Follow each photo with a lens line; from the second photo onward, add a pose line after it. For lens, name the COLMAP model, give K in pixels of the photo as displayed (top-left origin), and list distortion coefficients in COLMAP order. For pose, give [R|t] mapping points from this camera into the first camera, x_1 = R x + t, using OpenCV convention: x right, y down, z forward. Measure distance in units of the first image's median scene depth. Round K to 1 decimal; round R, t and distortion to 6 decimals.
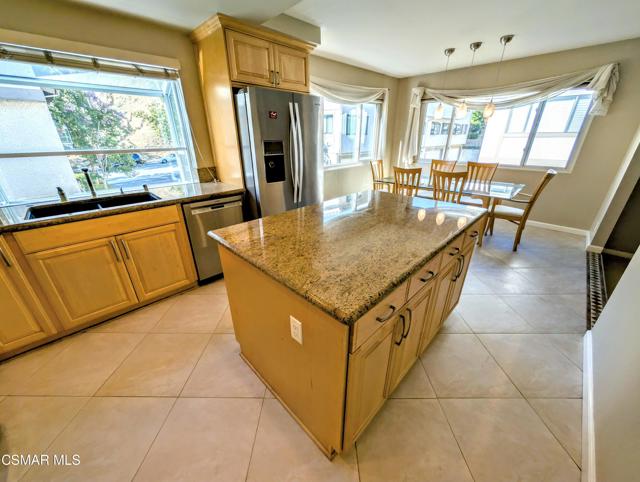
lens RADIAL K [[242.8, 0, 319.4], [0, 242.8, 243.5], [0, 0, 1]] dist [-0.001244, 0.000271]
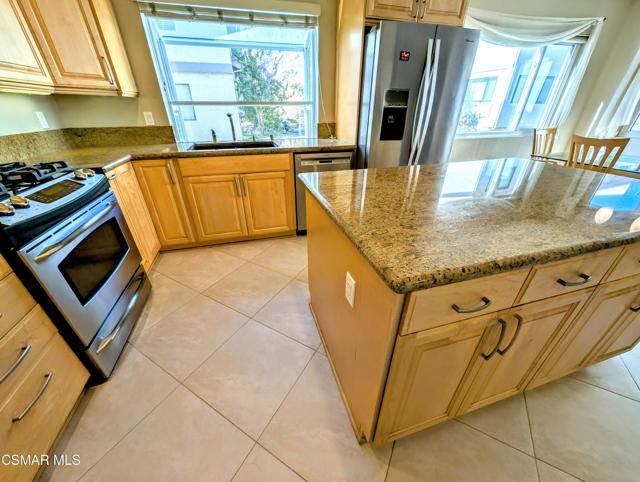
lens RADIAL K [[242.8, 0, 319.4], [0, 242.8, 243.5], [0, 0, 1]] dist [-0.001244, 0.000271]
pose [[0.875283, 0.238353, -0.420794, 0.066423], [-0.197915, 0.970453, 0.138022, 0.050891], [0.441259, -0.037527, 0.896595, 0.094231]]
